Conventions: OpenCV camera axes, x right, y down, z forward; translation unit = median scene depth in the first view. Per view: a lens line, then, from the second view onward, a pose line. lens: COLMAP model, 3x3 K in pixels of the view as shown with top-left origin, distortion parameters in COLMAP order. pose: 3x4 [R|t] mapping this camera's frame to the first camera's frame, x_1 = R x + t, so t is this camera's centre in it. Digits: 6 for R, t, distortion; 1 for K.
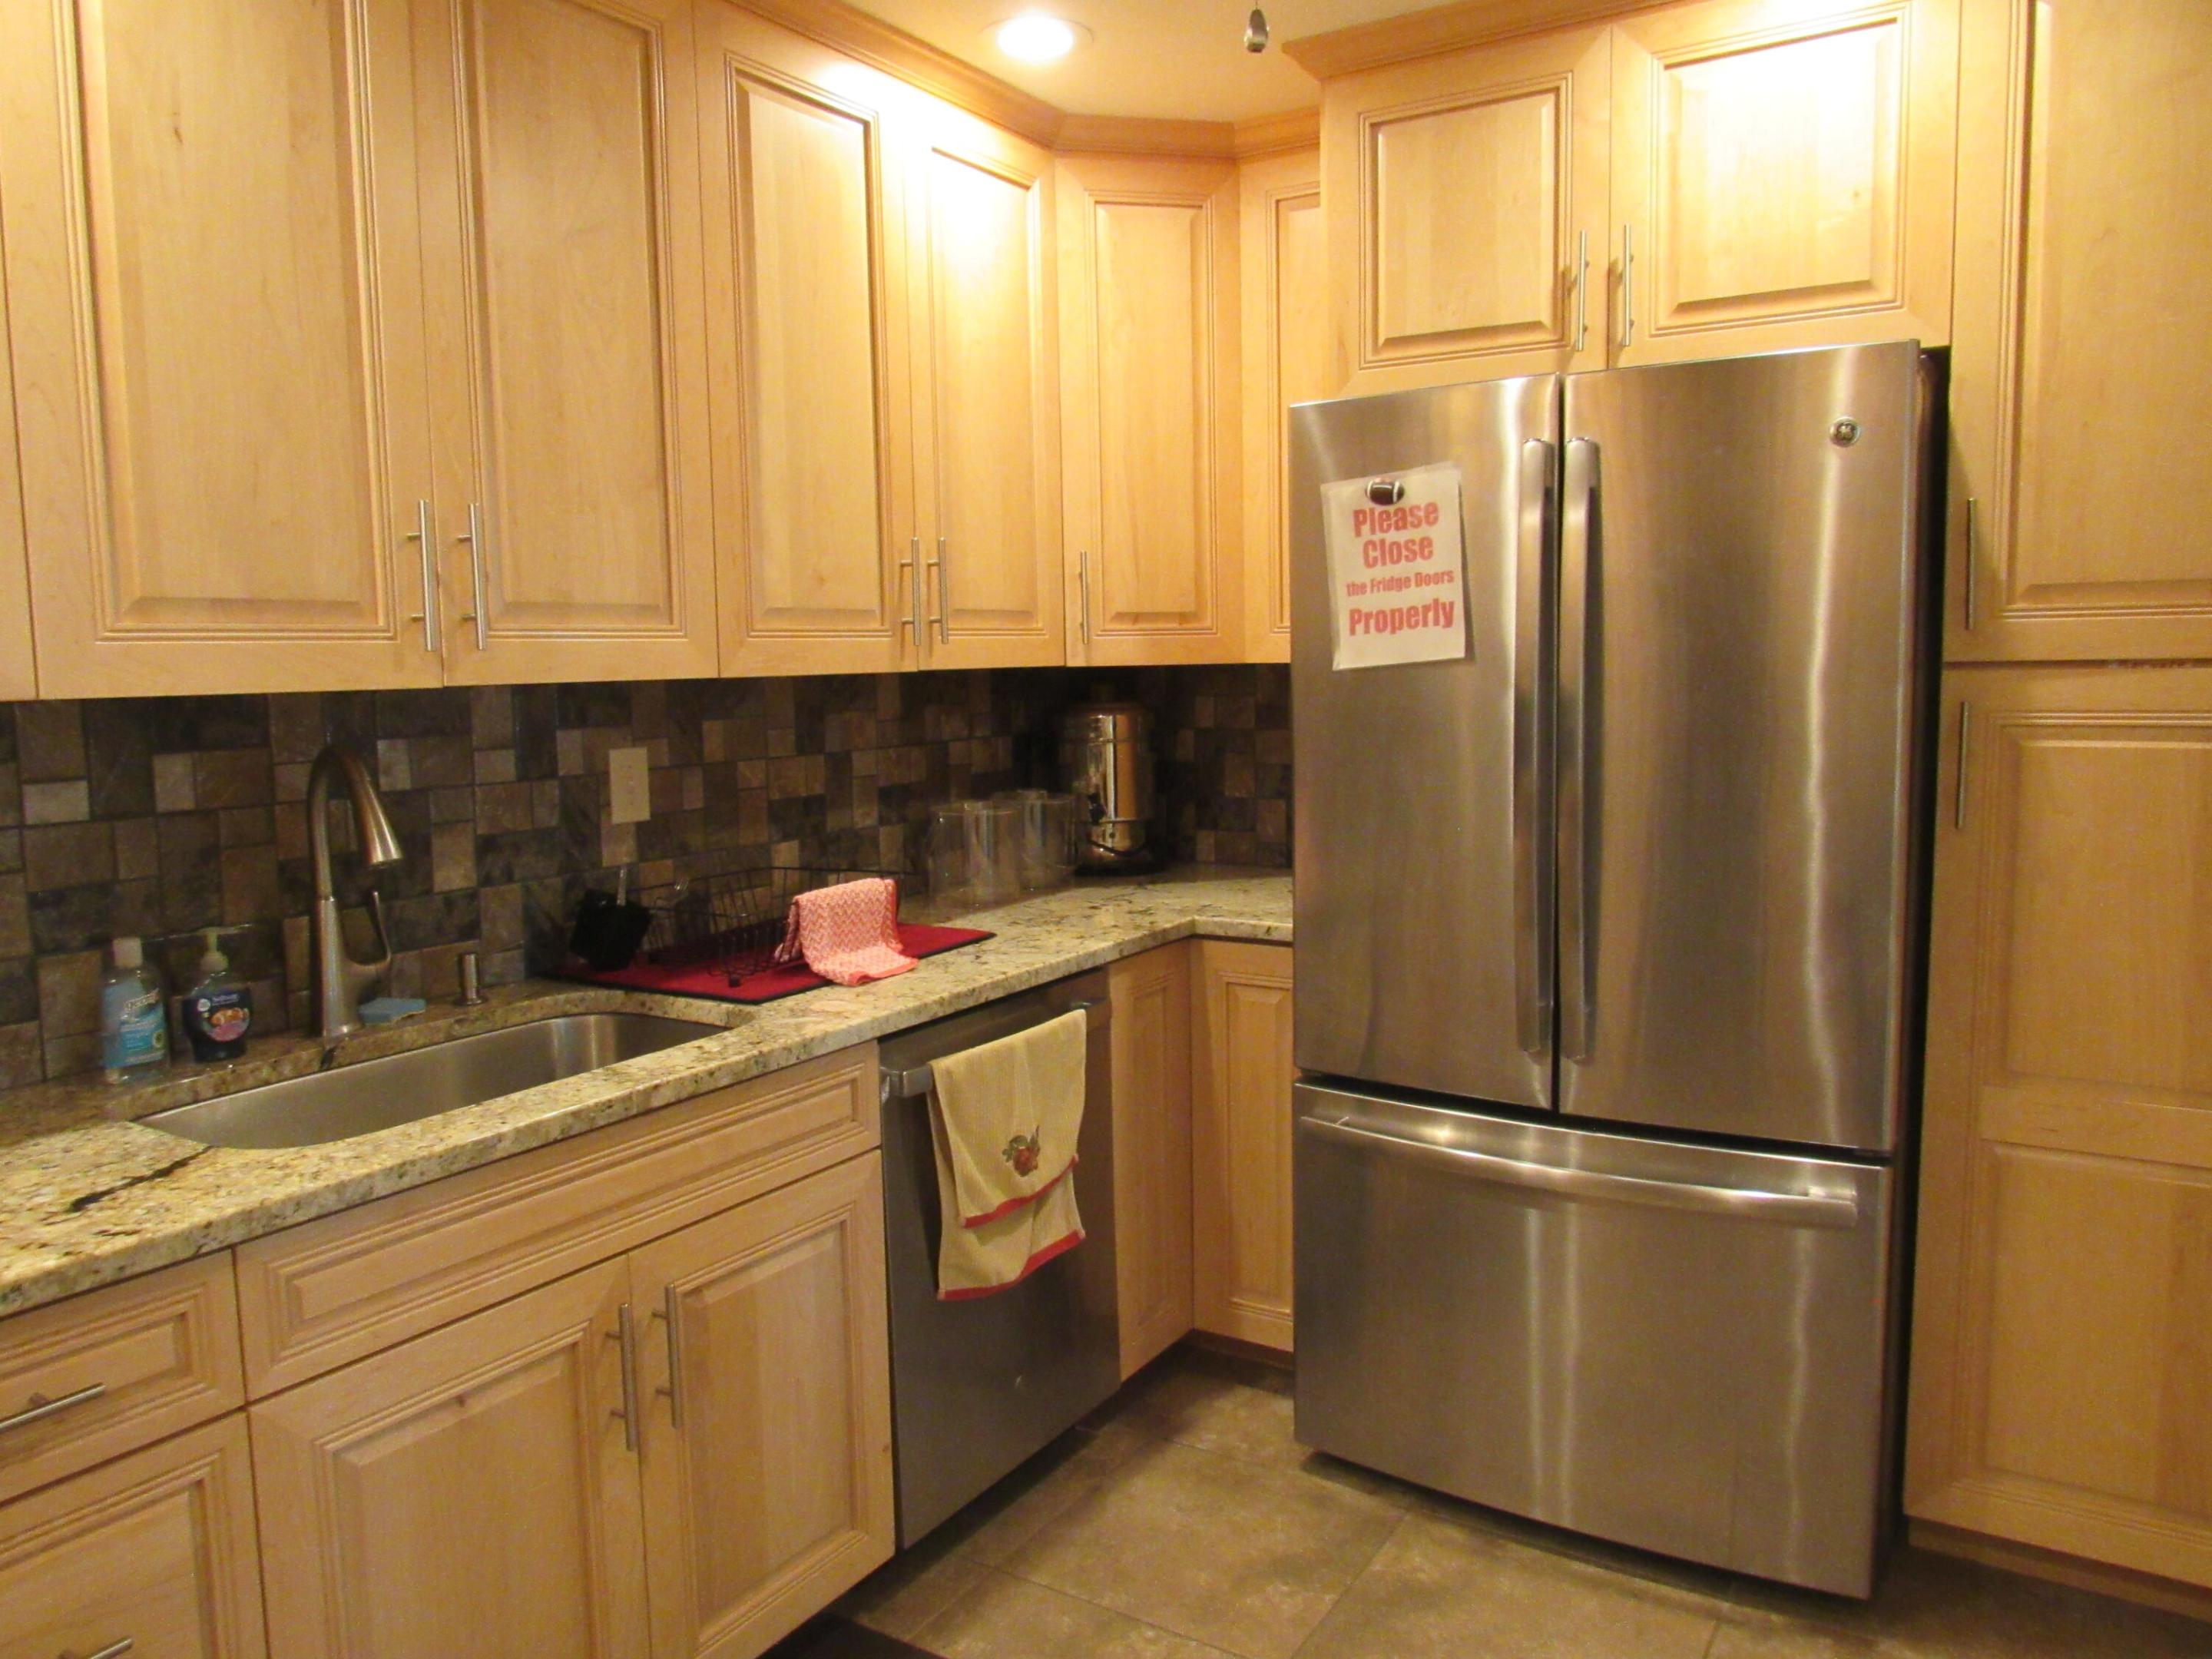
lens RADIAL K [[1613.0, 0, 1095.9], [0, 1613.0, 831.3], [0, 0, 1]] dist [-0.009128, 0.010608]
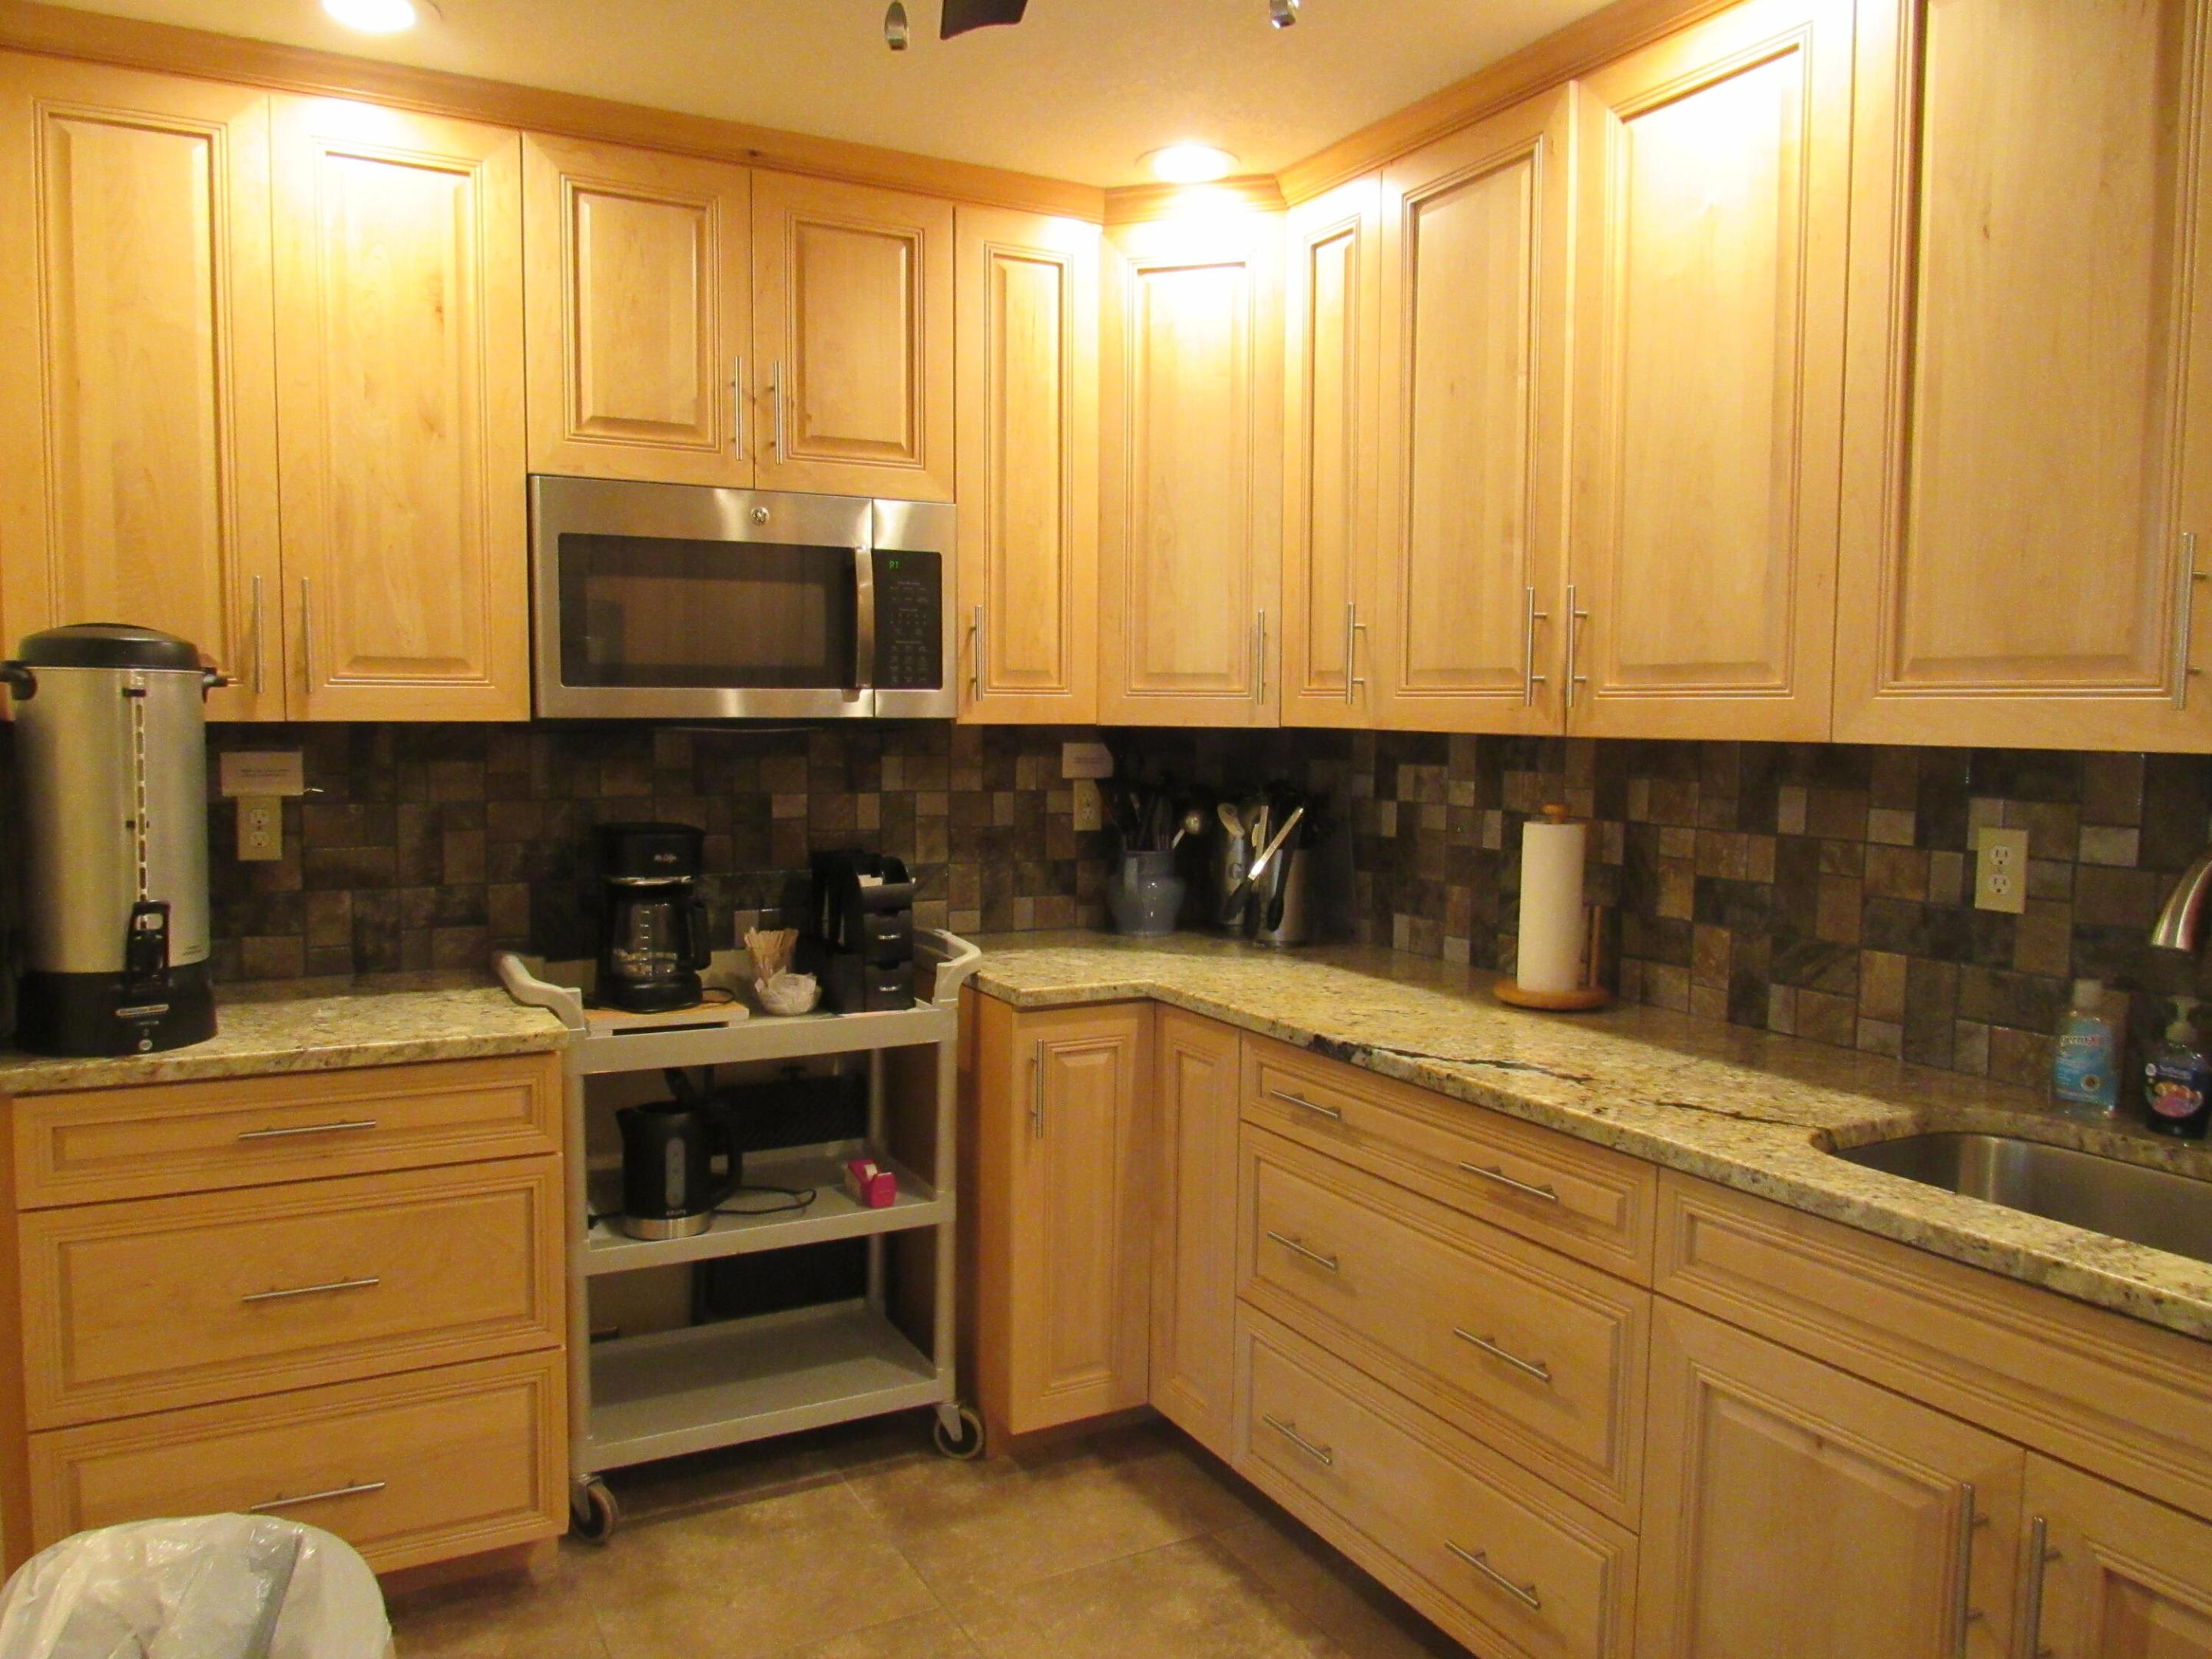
lens RADIAL K [[1613.0, 0, 1095.2], [0, 1613.0, 822.6], [0, 0, 1]] dist [-0.009128, 0.010608]
pose [[-0.481201, 0.072767, -0.873585, 0.677143], [-0.102490, 0.985044, 0.138507, -0.124294], [0.870598, 0.156183, -0.466546, 1.003150]]
